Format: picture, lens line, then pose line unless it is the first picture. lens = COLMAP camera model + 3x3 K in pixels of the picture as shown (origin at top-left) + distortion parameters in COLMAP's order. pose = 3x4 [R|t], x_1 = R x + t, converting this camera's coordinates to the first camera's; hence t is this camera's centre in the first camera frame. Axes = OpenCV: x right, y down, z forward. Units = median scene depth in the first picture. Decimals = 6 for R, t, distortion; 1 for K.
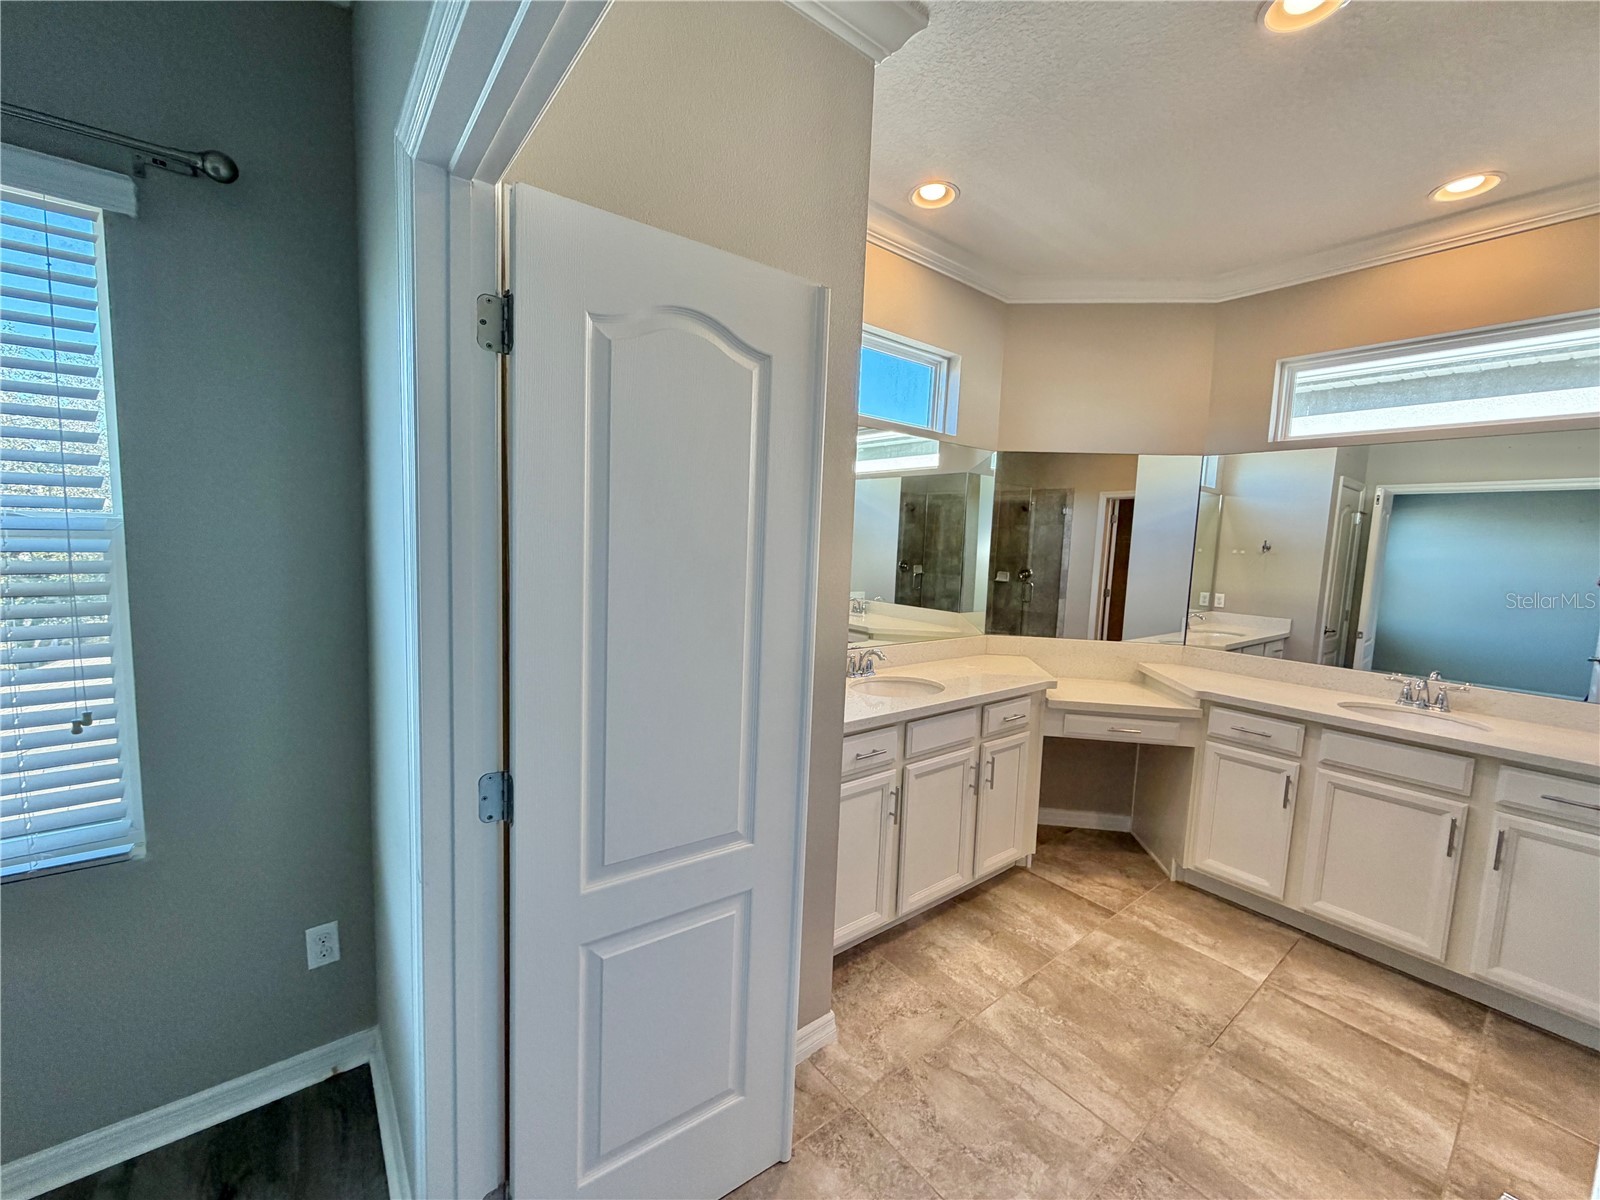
lens RADIAL K [[637.9, 0, 795.7], [0, 637.9, 601.4], [0, 0, 1]] dist [0.000823, 0.000162]
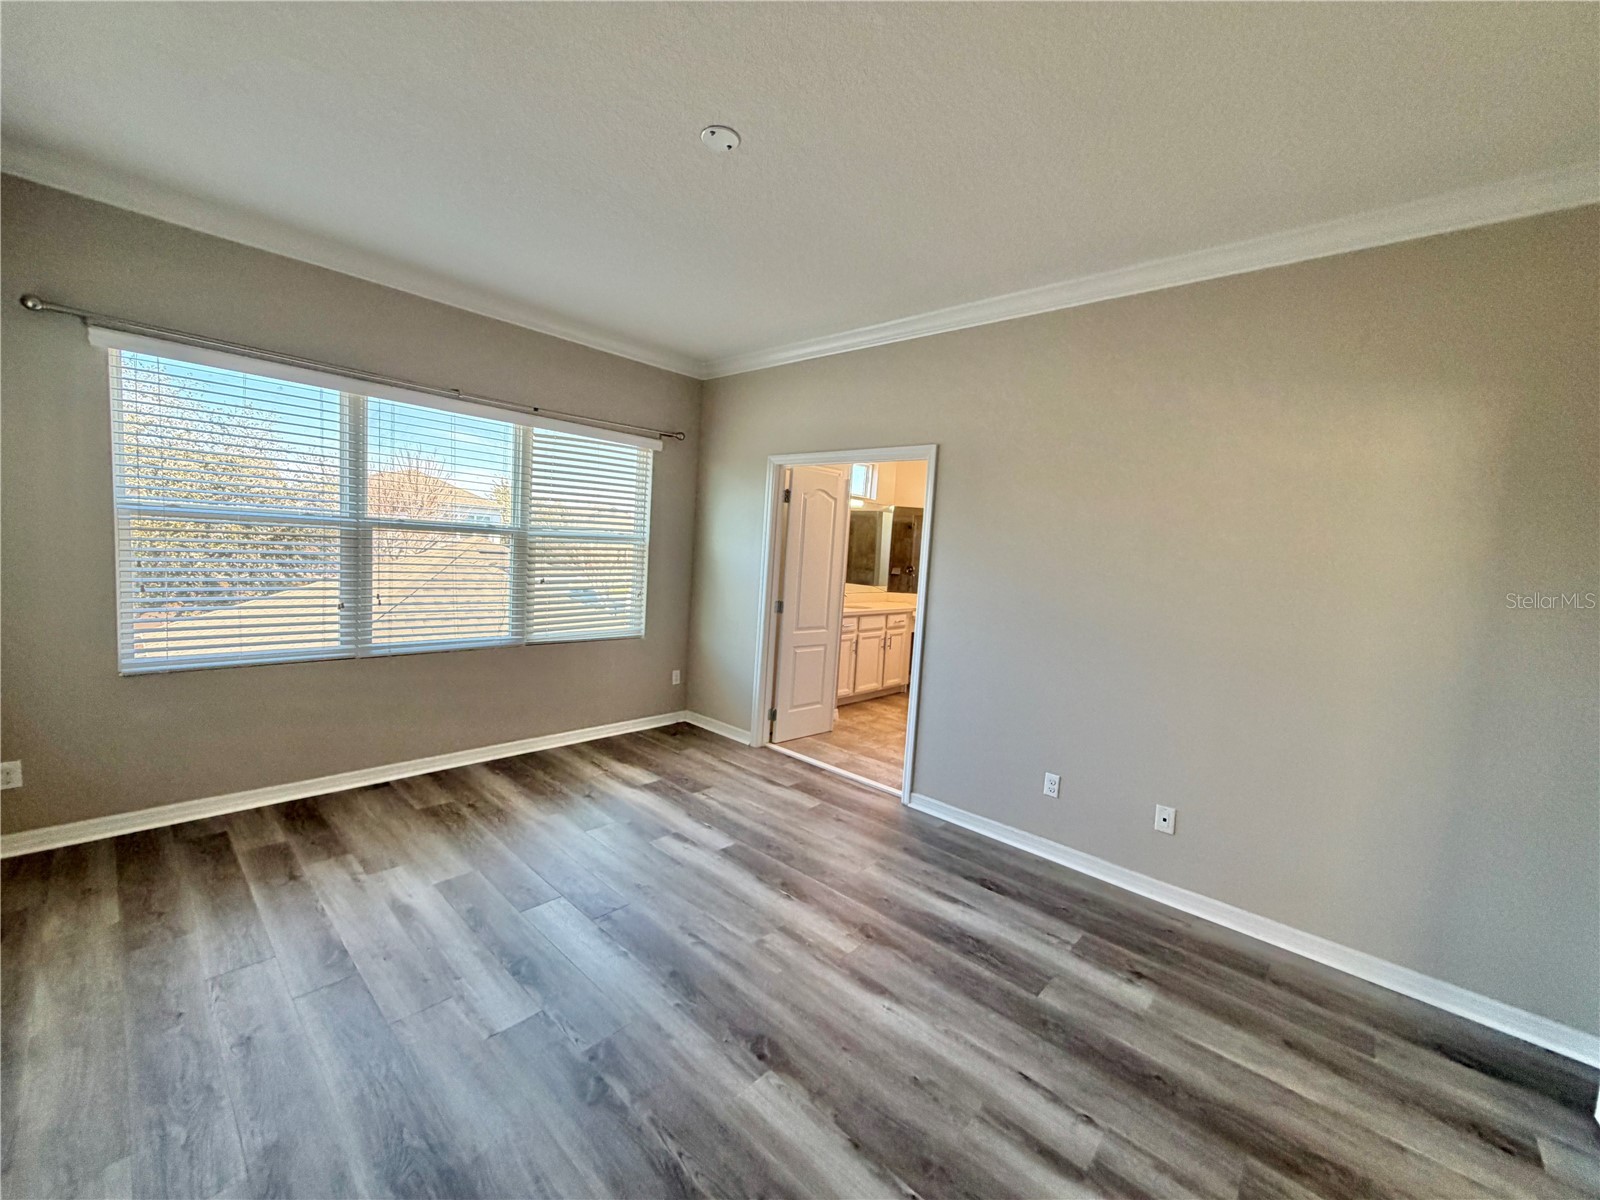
lens RADIAL K [[637.9, 0, 795.7], [0, 637.9, 601.4], [0, 0, 1]] dist [0.000823, 0.000162]
pose [[0.987665, 0.009724, 0.156277, -0.494307], [-0.009109, 0.999948, -0.004647, 0.142123], [-0.156314, 0.003166, 0.987702, -1.546161]]
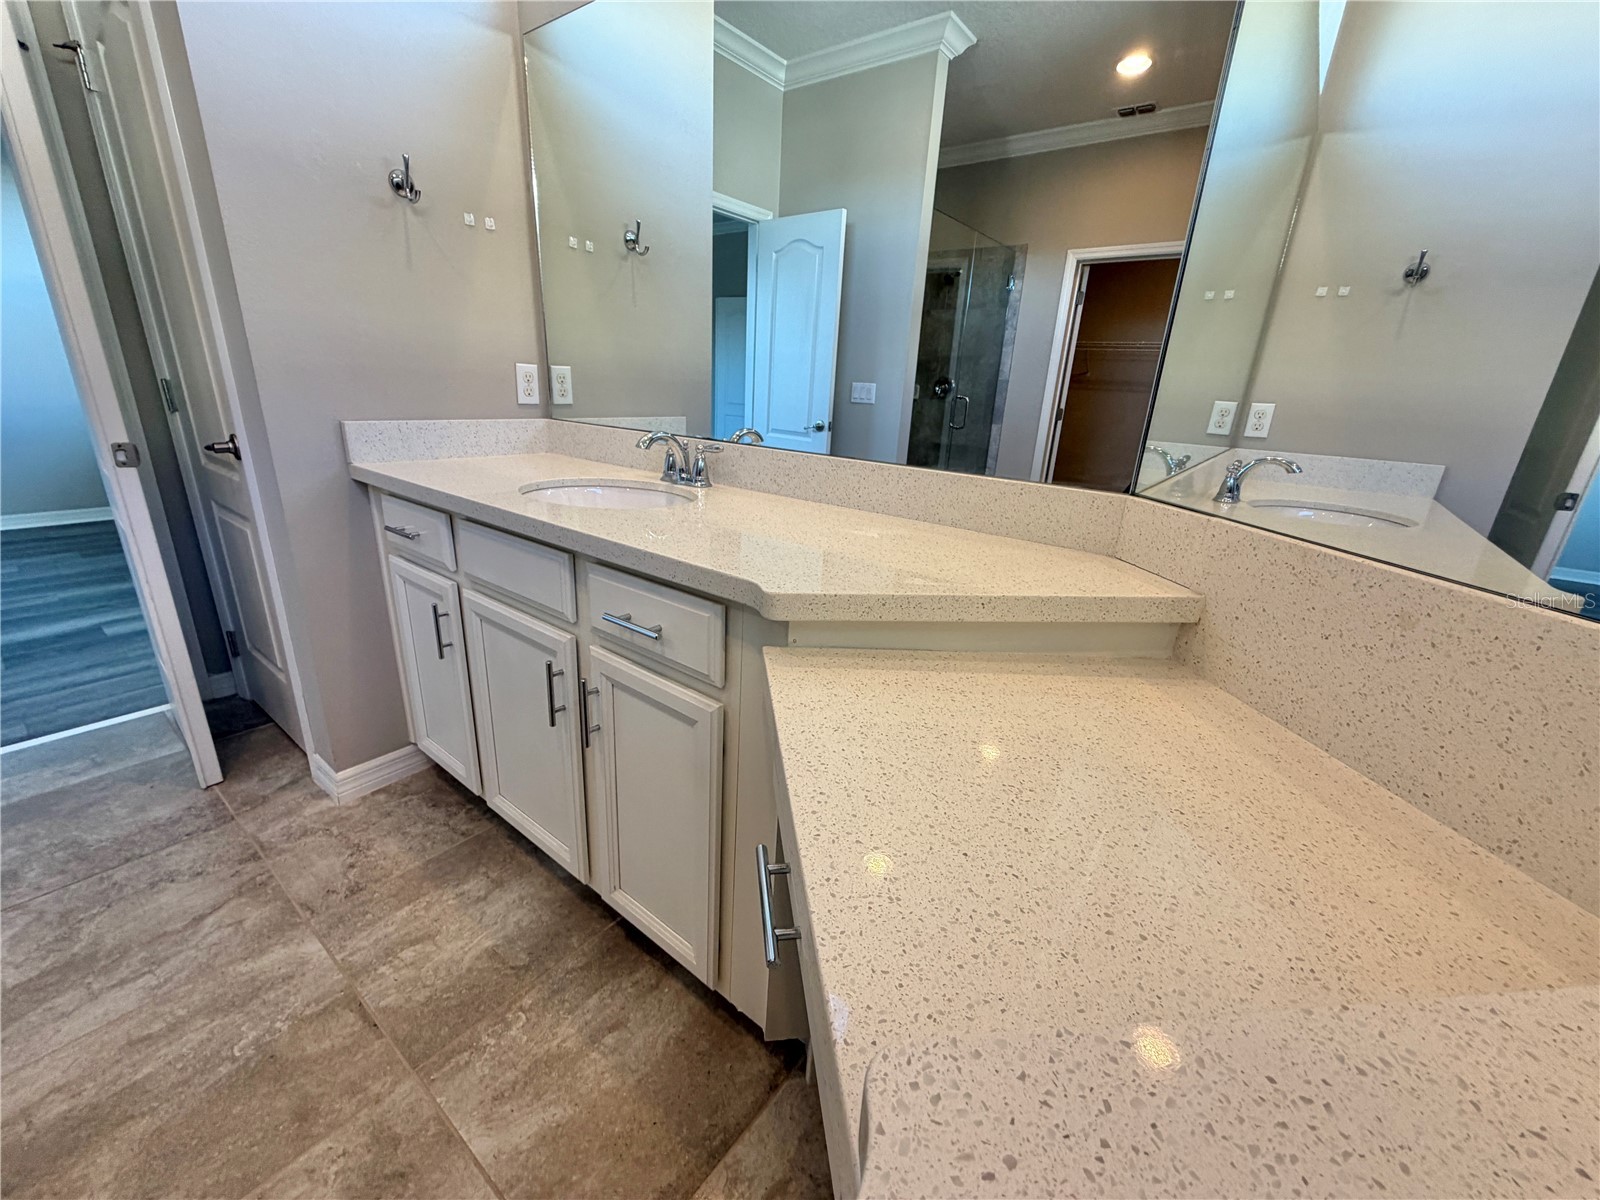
lens RADIAL K [[637.9, 0, 795.7], [0, 637.9, 601.4], [0, 0, 1]] dist [0.000823, 0.000162]
pose [[0.243691, 0.291974, -0.924860, 0.827153], [-0.139629, 0.954236, 0.264457, 0.065334], [0.959749, 0.064692, 0.273307, 1.146106]]
